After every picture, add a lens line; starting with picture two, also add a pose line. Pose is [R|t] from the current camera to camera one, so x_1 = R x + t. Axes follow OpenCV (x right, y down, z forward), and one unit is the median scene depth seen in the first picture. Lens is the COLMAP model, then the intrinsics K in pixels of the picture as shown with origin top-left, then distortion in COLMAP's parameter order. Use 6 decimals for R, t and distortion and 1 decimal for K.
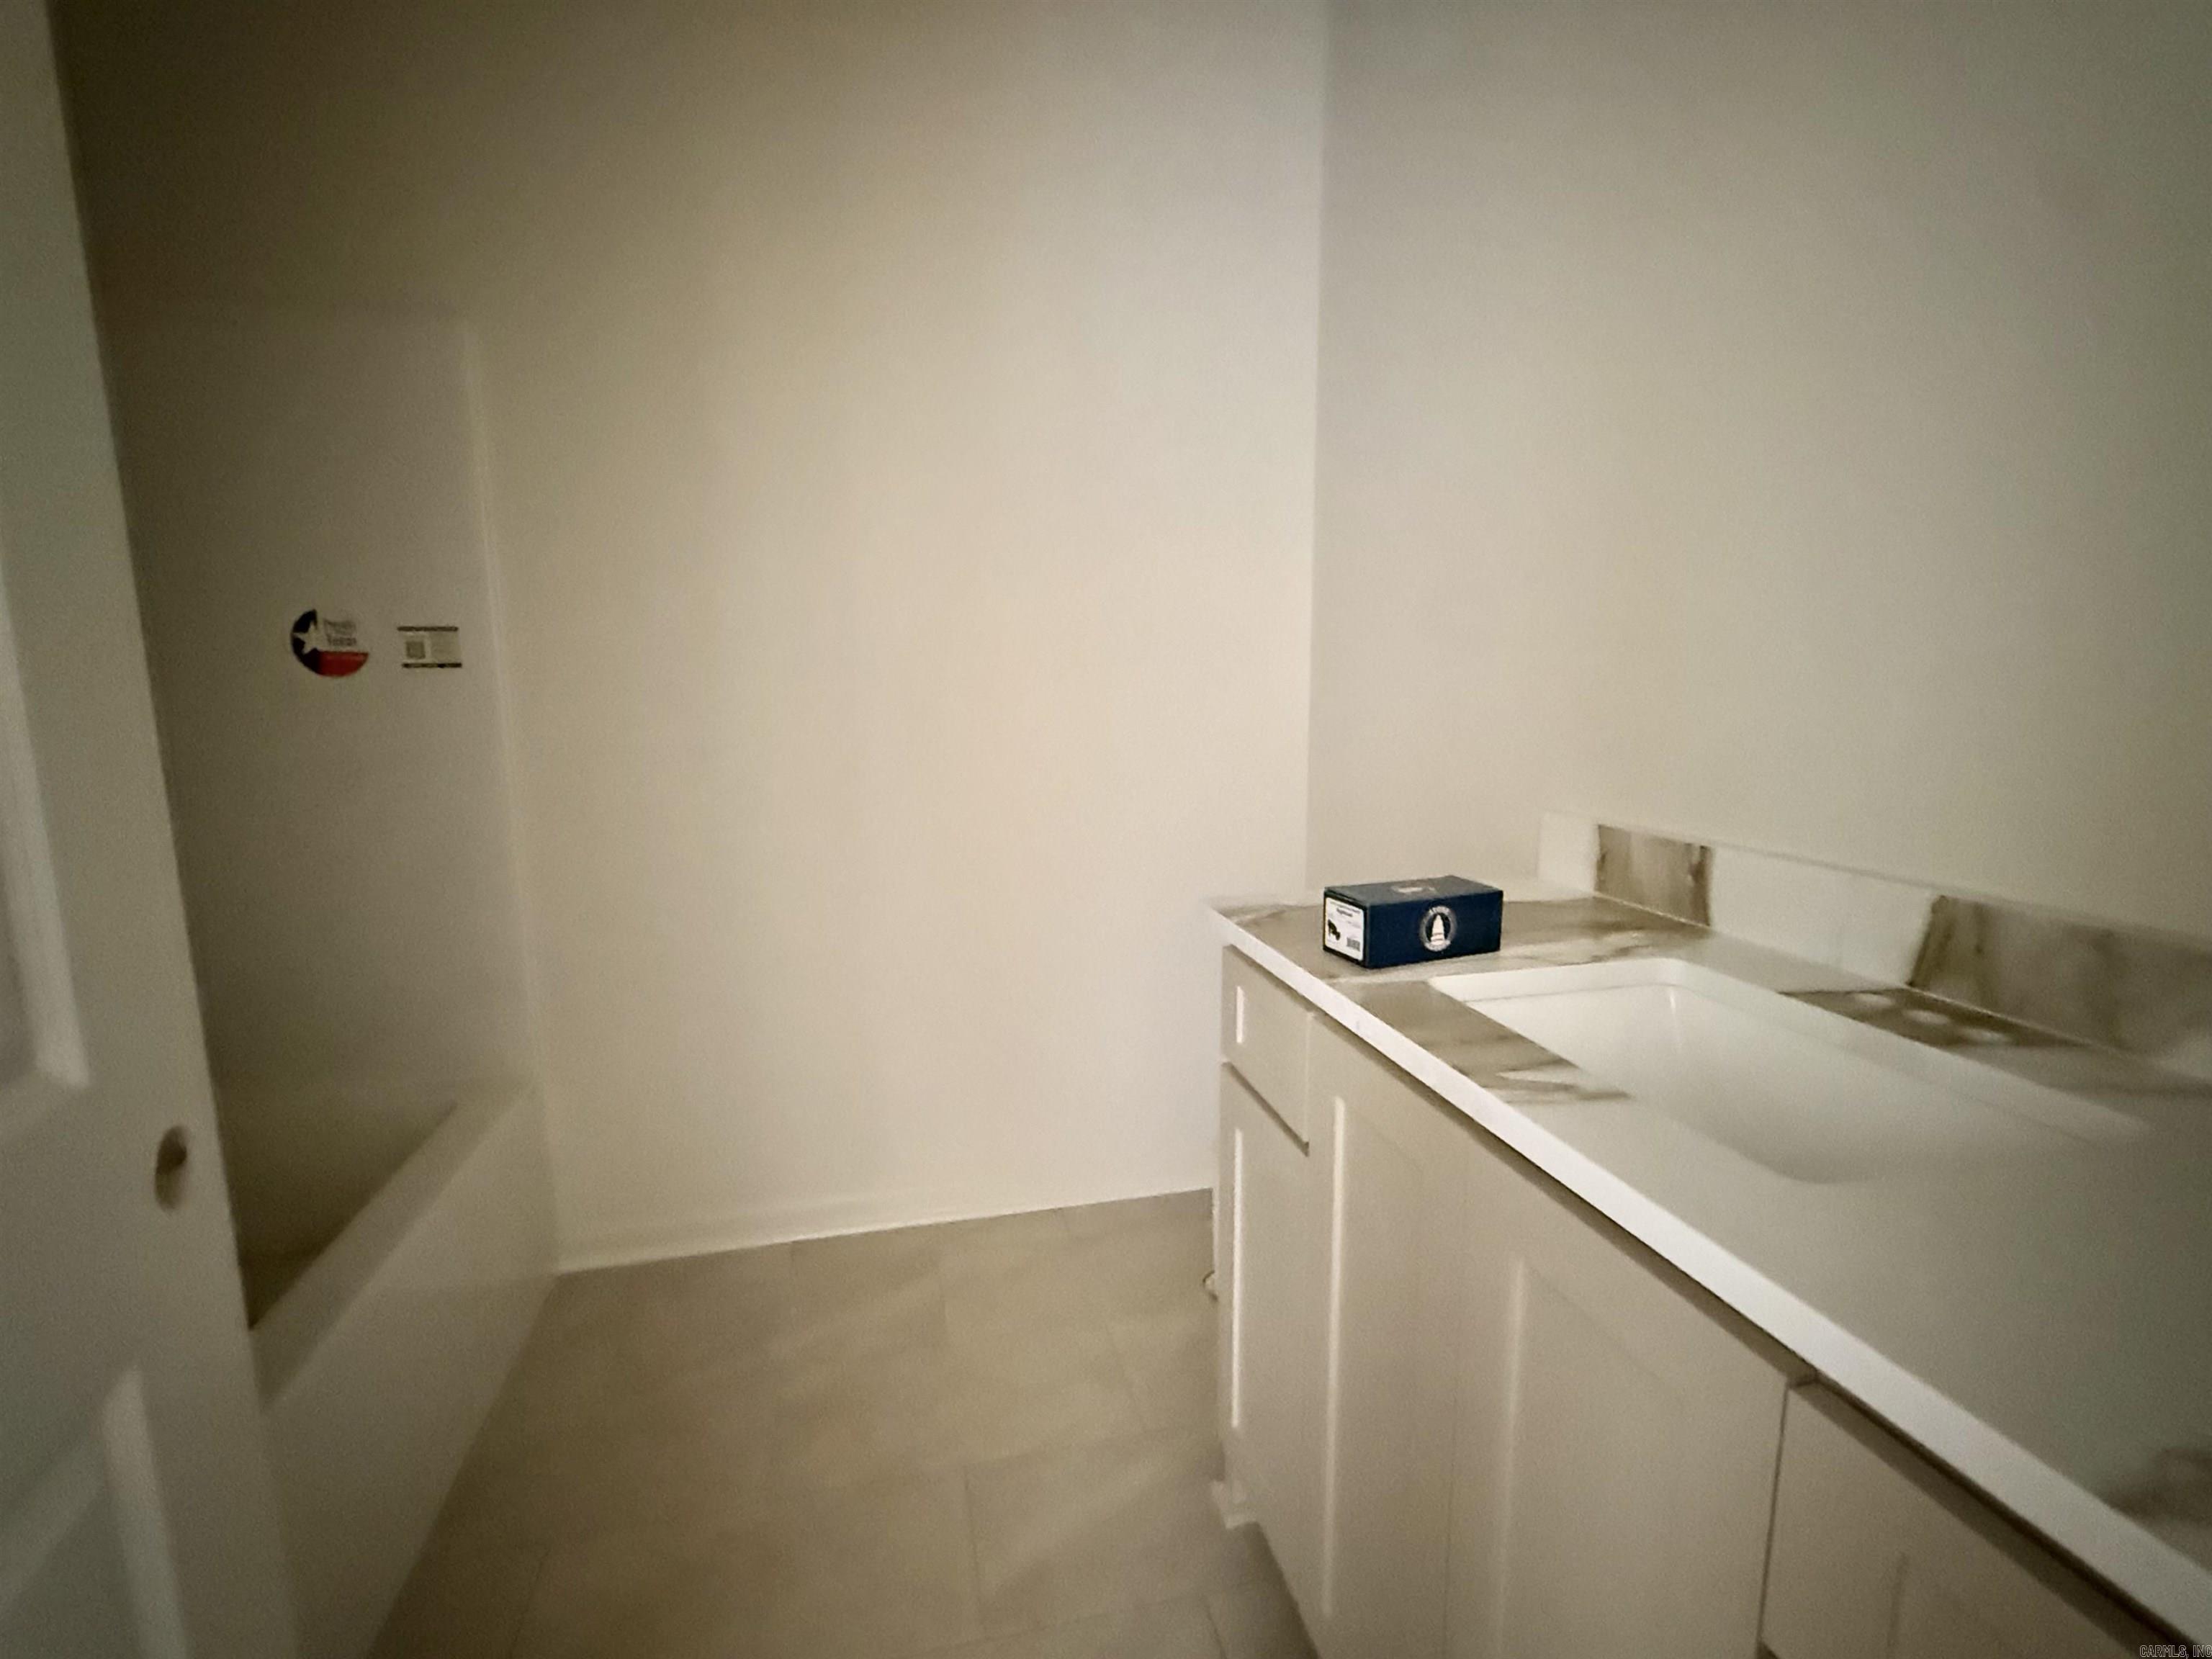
lens RADIAL K [[1034.9, 0, 1102.1], [0, 1034.9, 832.5], [0, 0, 1]] dist [0.001988, -0.000260]
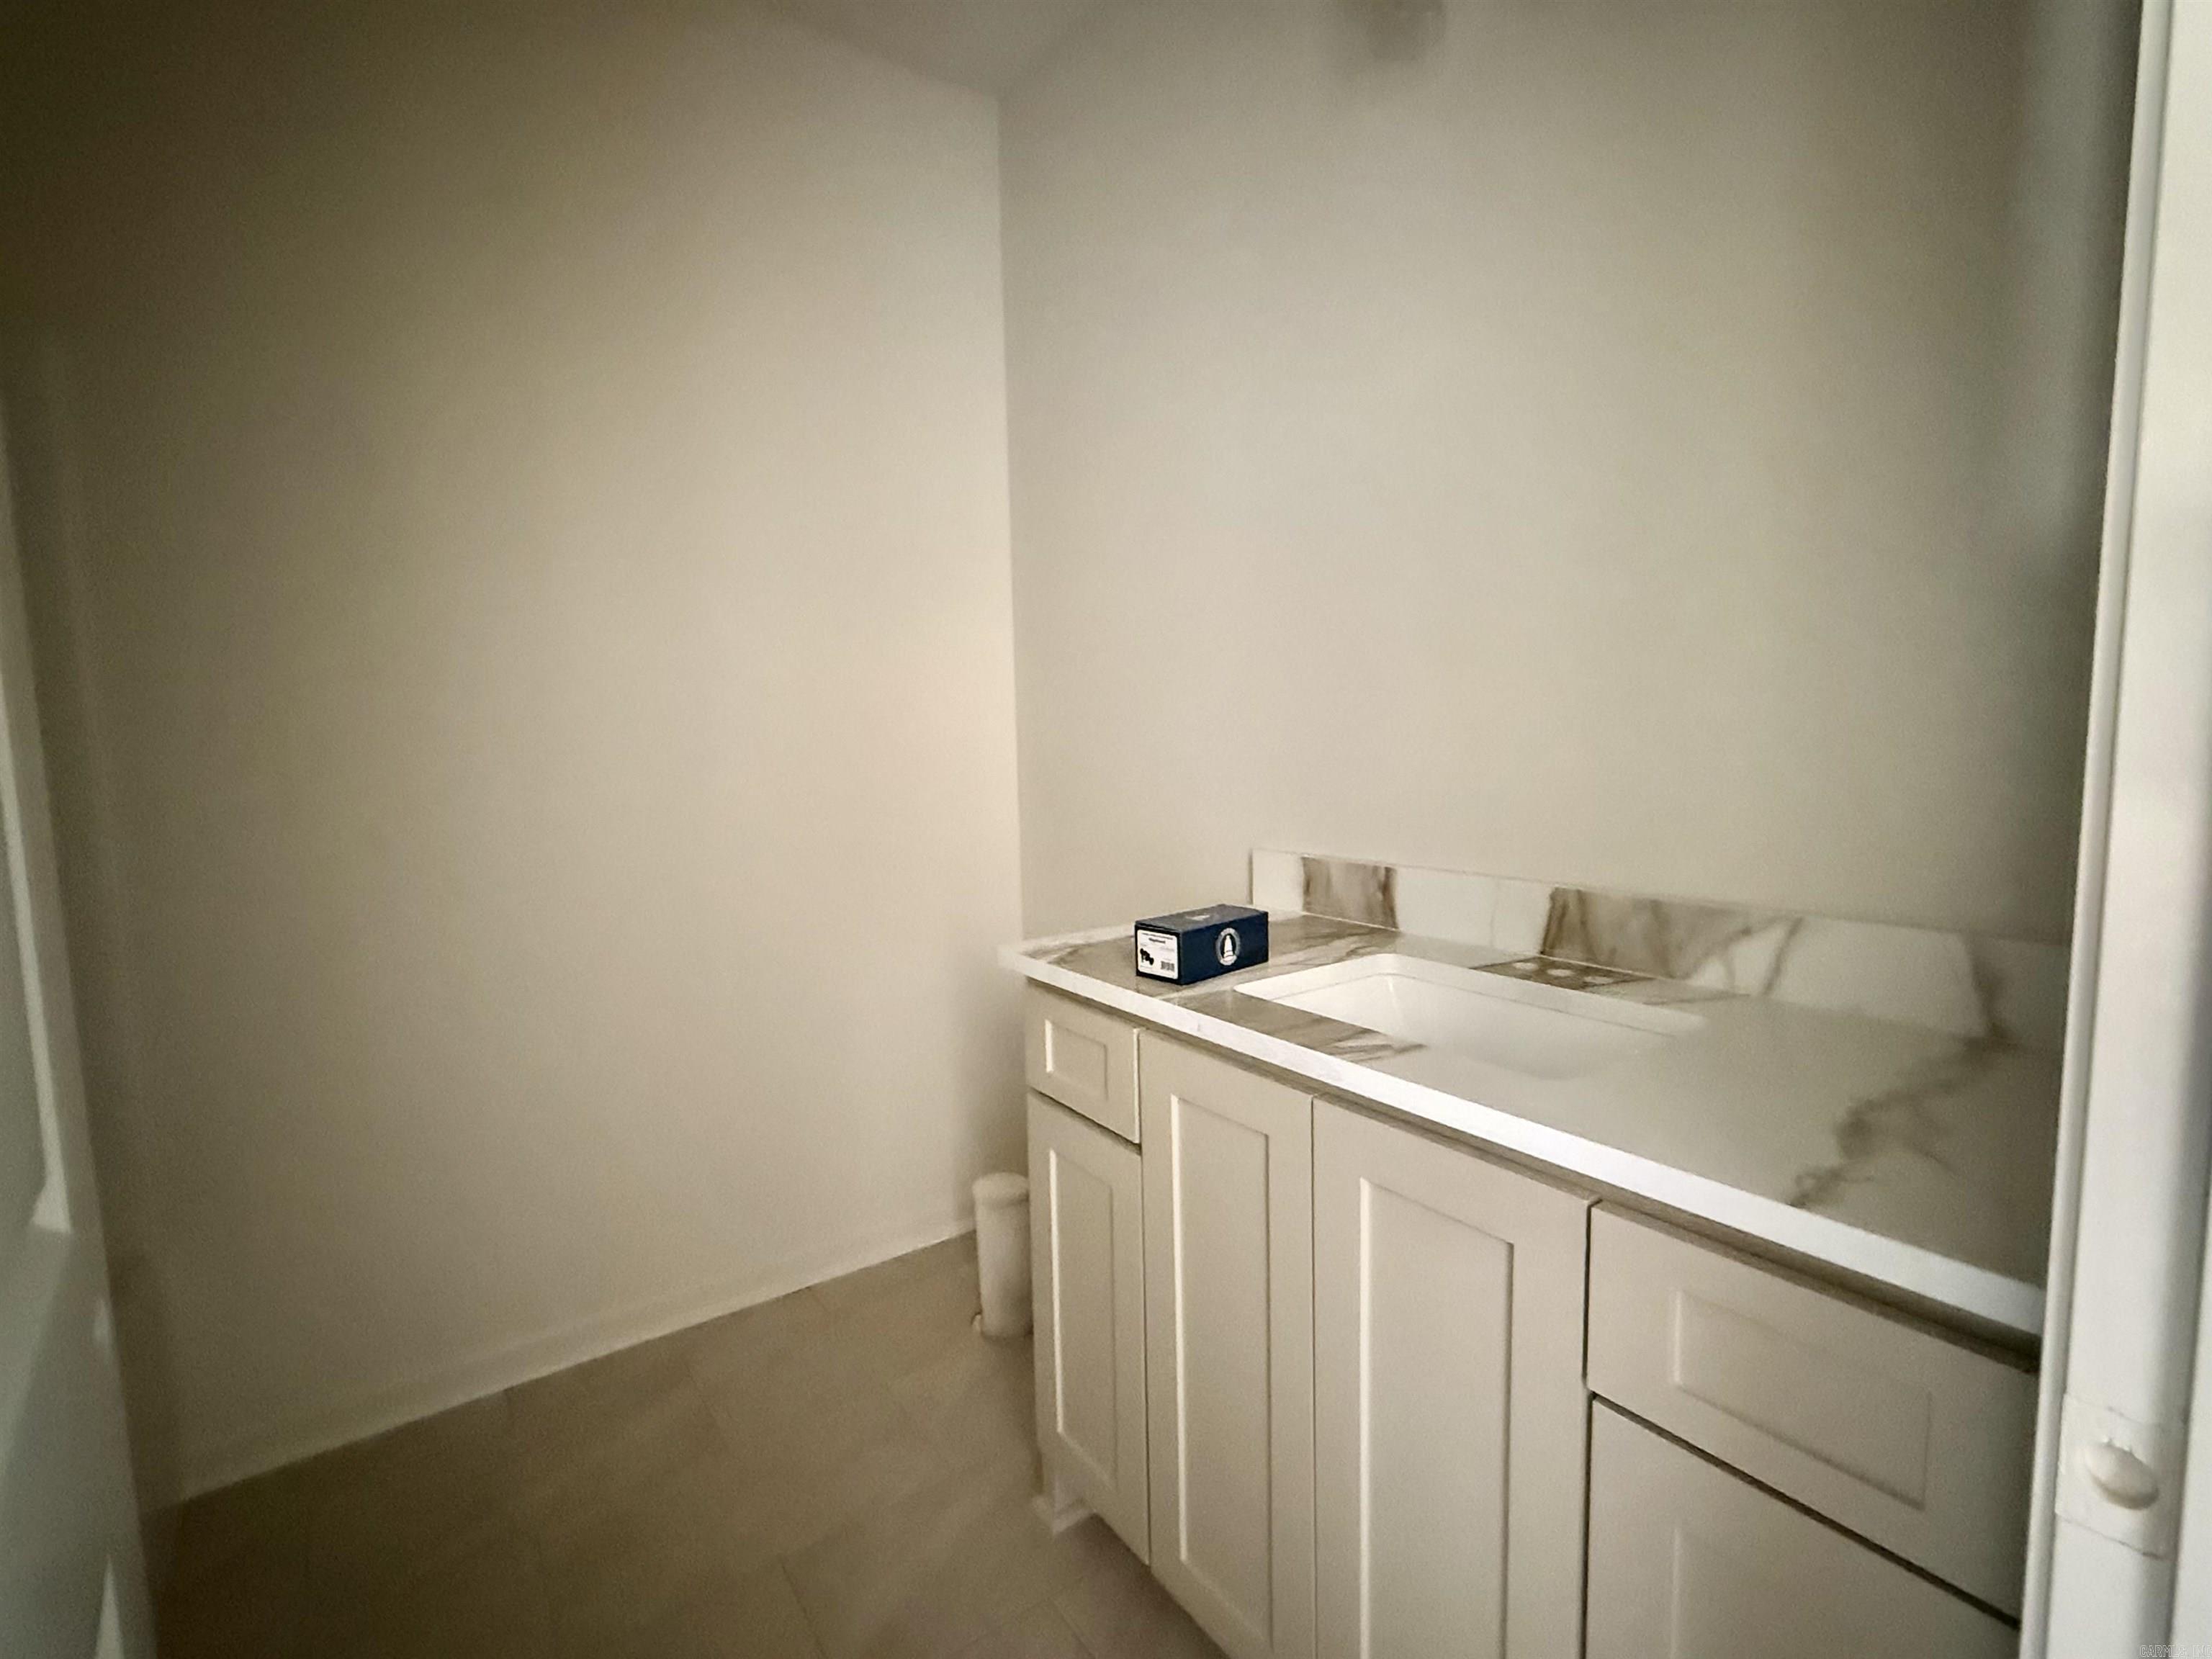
lens RADIAL K [[1034.9, 0, 1112.6], [0, 1034.9, 827.7], [0, 0, 1]] dist [0.001988, -0.000260]
pose [[0.924008, -0.047767, 0.379377, -0.254193], [0.072791, 0.995997, -0.051885, 0.006455], [-0.375380, 0.075557, 0.923786, -0.083700]]
